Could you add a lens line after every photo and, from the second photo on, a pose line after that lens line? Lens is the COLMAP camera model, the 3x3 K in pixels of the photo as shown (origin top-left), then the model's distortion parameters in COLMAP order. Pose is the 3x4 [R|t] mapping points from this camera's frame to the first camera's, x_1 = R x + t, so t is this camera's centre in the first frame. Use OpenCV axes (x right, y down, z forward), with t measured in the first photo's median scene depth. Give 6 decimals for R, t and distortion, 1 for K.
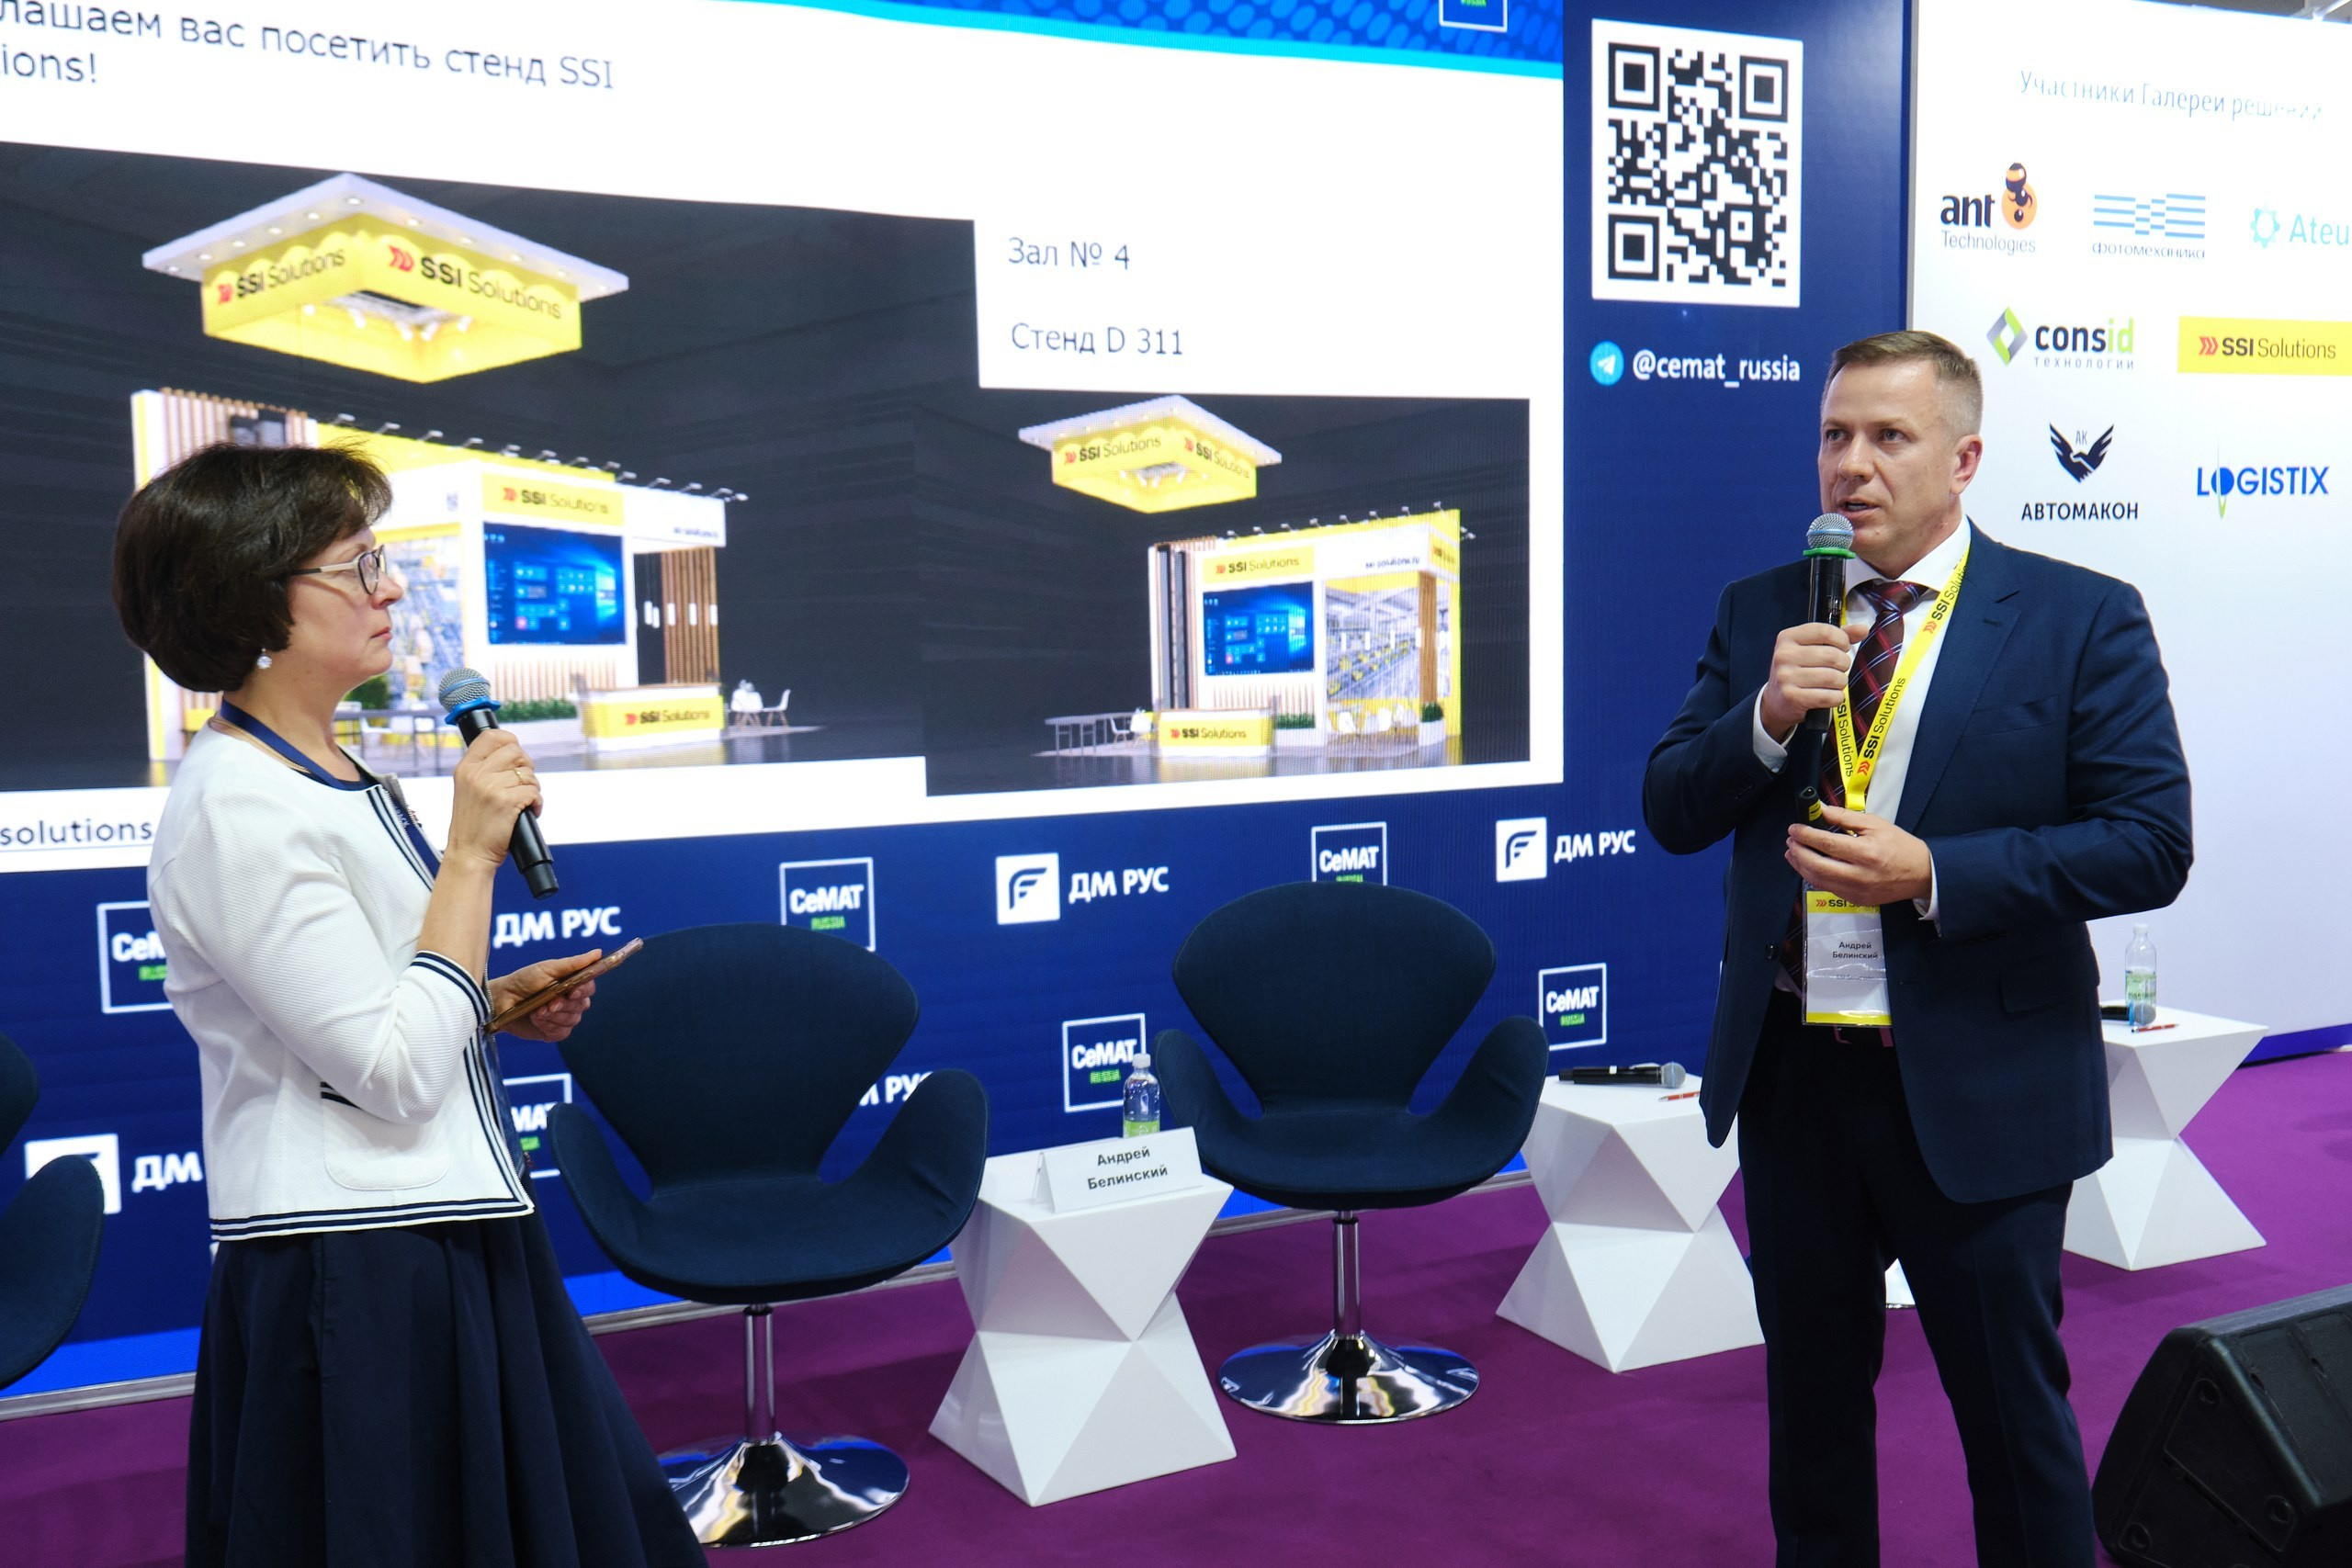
lens RADIAL K [[2282.5, 0, 1178.5], [0, 2282.5, 805.4], [0, 0, 1]] dist [0.046289, 0.000000]
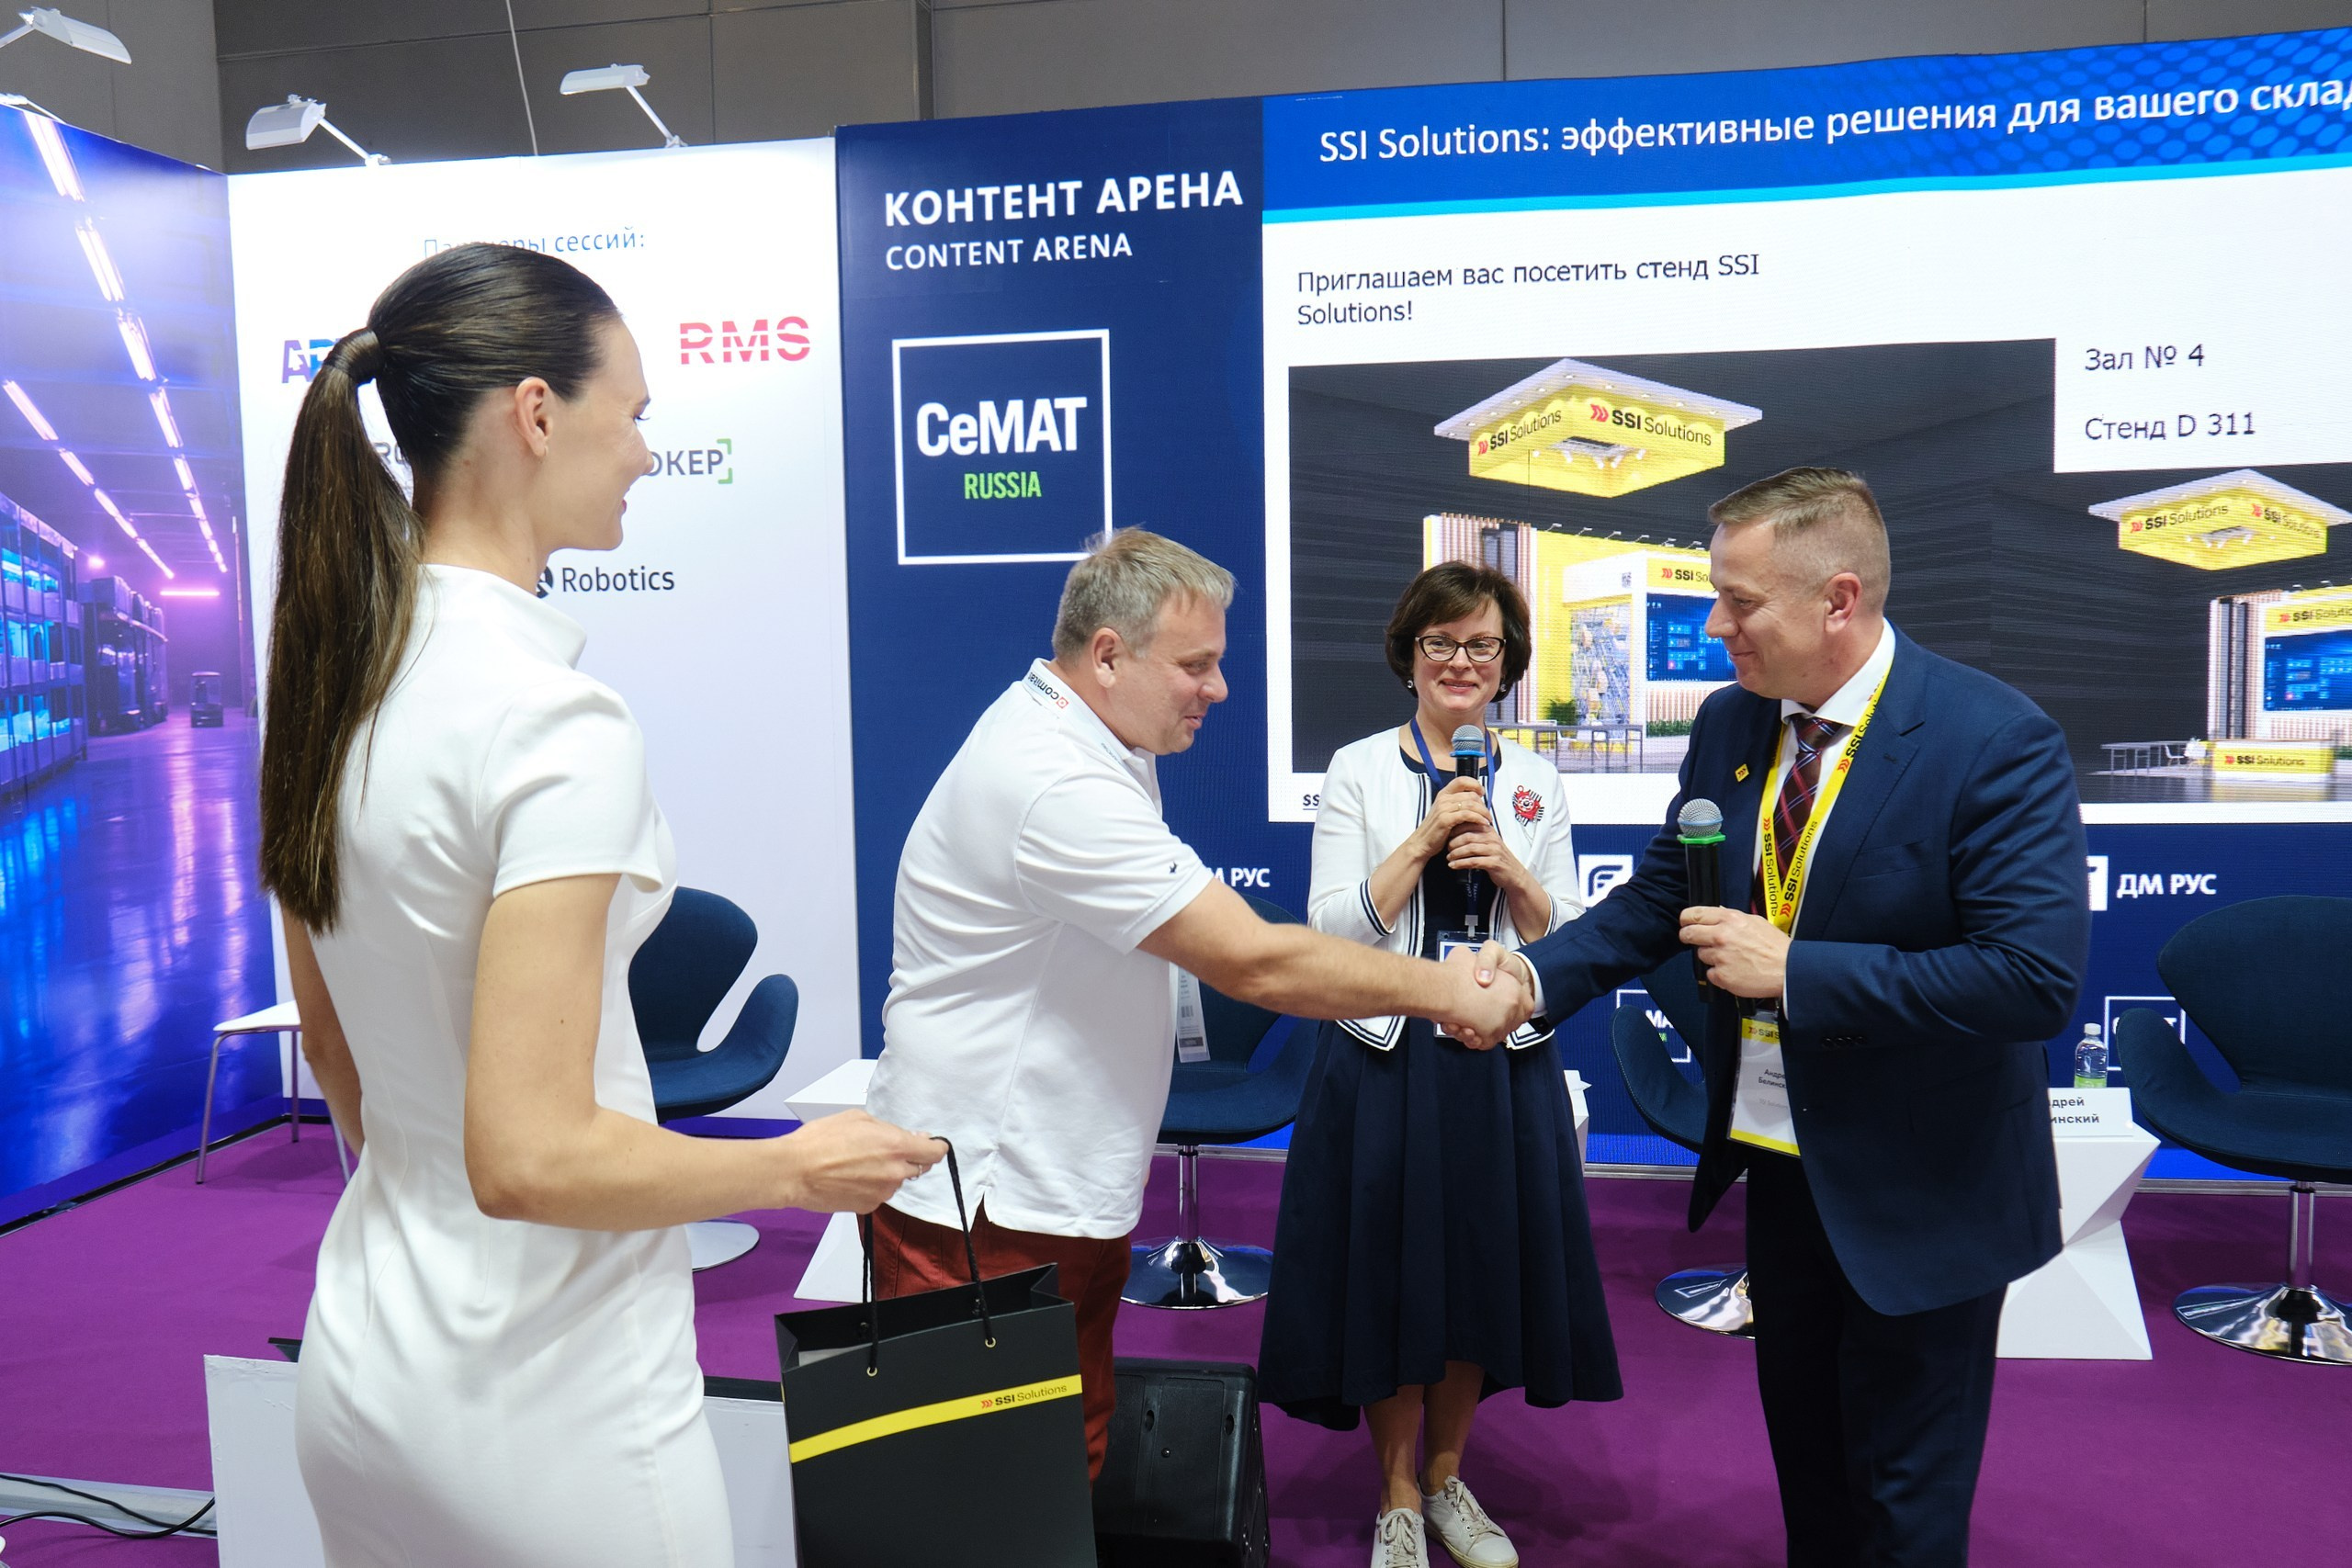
lens RADIAL K [[1818.3, 0, 1176.1], [0, 1818.3, 777.3], [0, 0, 1]] dist [0.000180, -0.002032]
pose [[0.813783, 0.042479, -0.579615, 0.115014], [-0.043685, 0.998975, 0.011878, -0.011717], [0.579525, 0.015654, 0.814804, -0.075951]]
